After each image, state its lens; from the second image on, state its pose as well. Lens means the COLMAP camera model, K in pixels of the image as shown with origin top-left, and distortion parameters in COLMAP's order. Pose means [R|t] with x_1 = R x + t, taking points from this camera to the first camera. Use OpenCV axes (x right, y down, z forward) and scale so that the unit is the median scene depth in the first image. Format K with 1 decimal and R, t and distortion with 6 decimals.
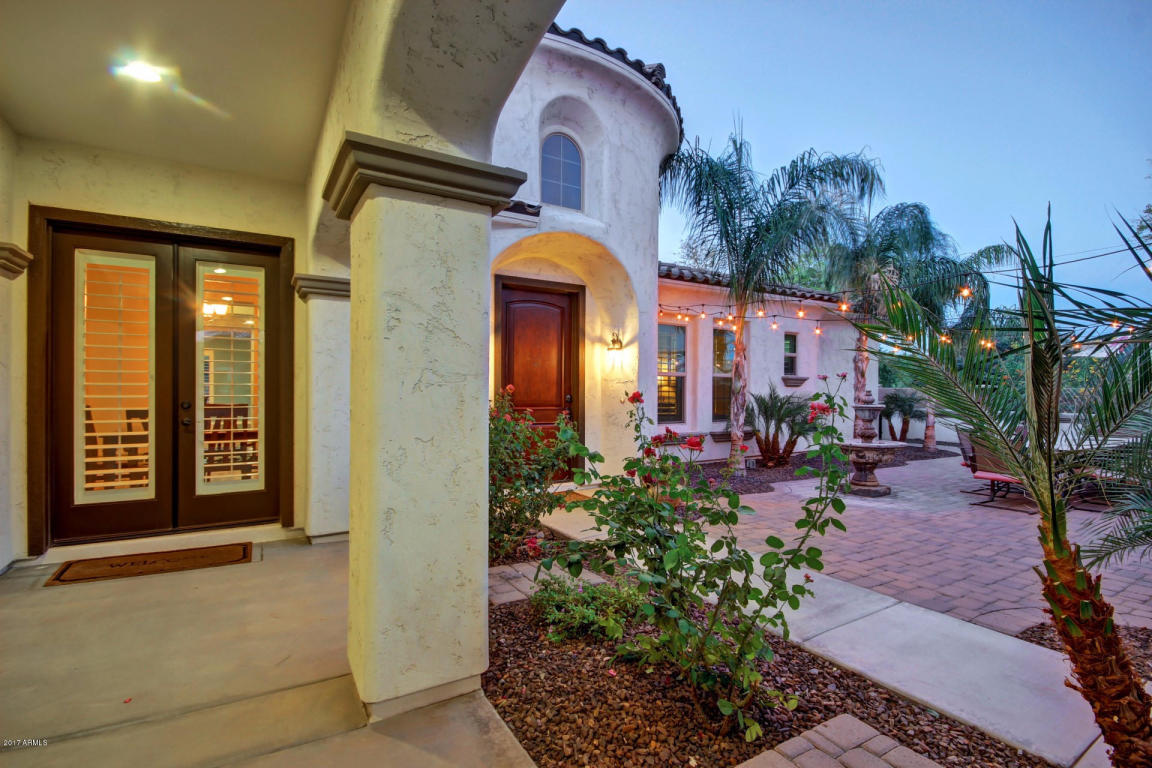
lens RADIAL K [[527.4, 0, 579.7], [0, 527.4, 391.0], [0, 0, 1]] dist [-0.003012, -0.001230]
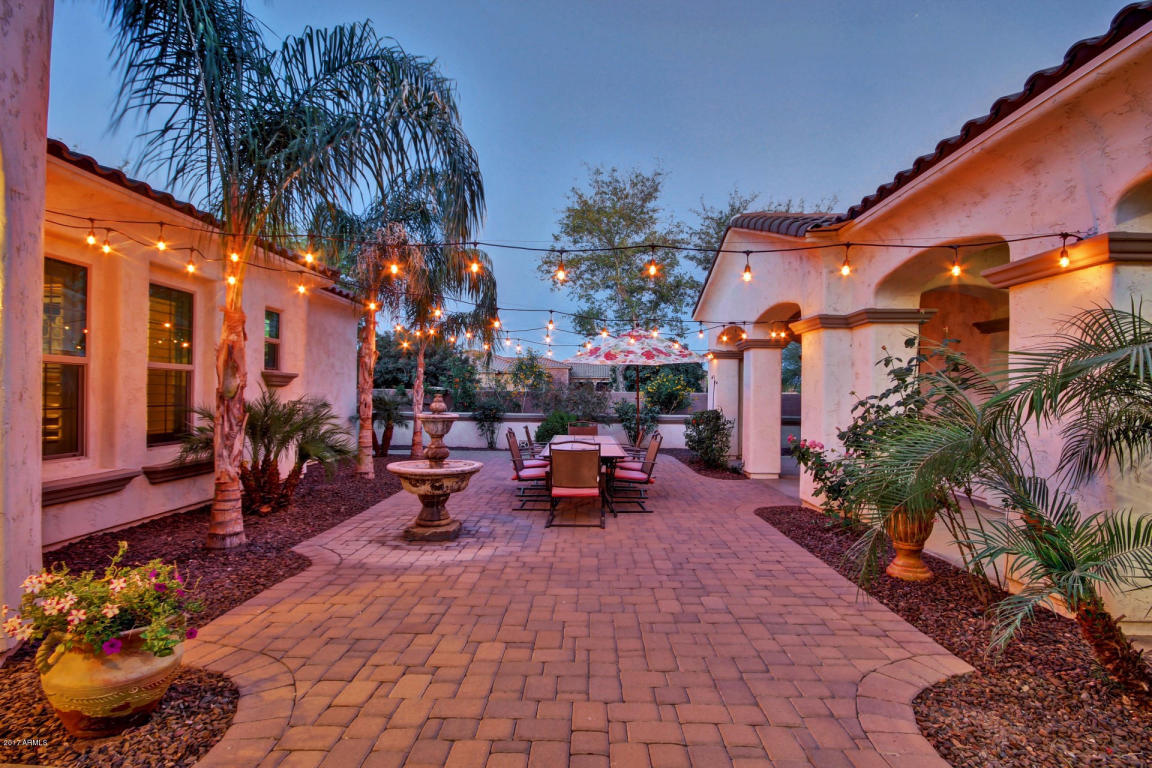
lens RADIAL K [[557.4, 0, 575.8], [0, 557.4, 394.2], [0, 0, 1]] dist [-0.002114, -0.000521]
pose [[0.539633, -0.001211, 0.841900, -0.000421], [-0.004090, 0.999983, 0.004060, -0.004316], [-0.841891, -0.005634, 0.539619, 0.362303]]
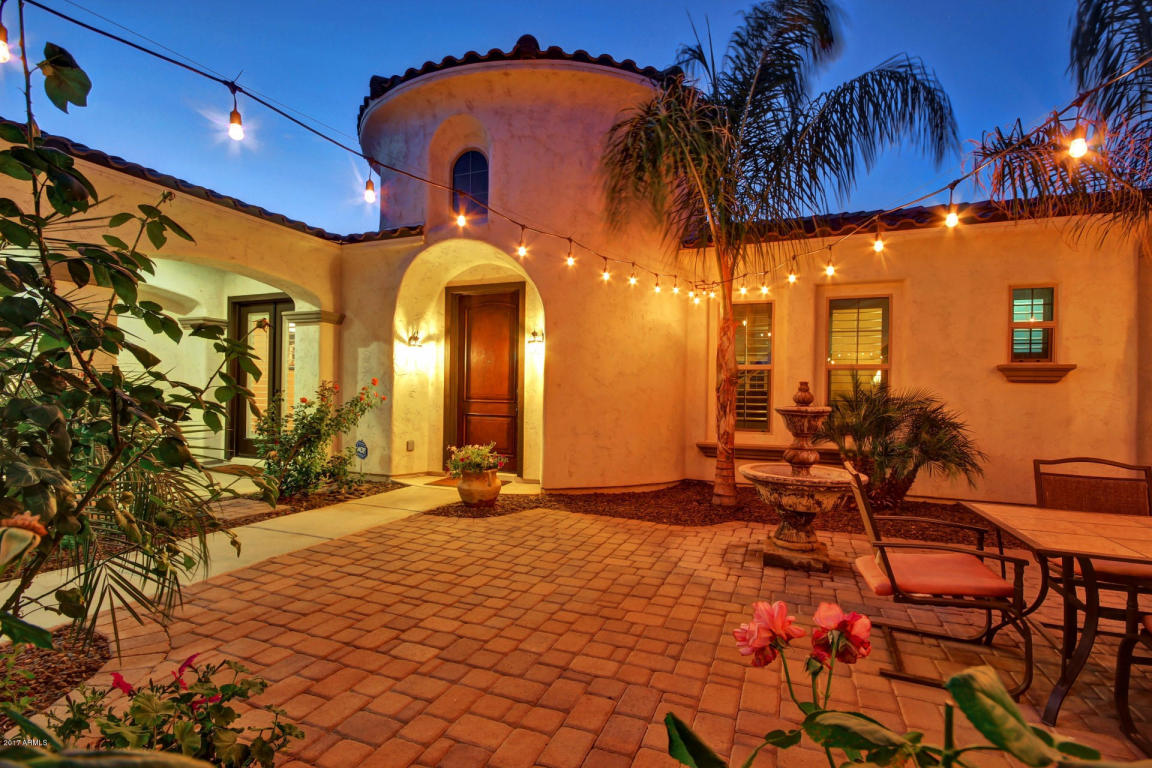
lens RADIAL K [[527.4, 0, 579.7], [0, 527.4, 391.0], [0, 0, 1]] dist [-0.003012, -0.001230]
pose [[0.597349, -0.002974, -0.801976, 0.734045], [-0.015085, 0.999775, -0.014943, 0.019425], [0.801839, 0.021024, 0.597170, 0.403369]]
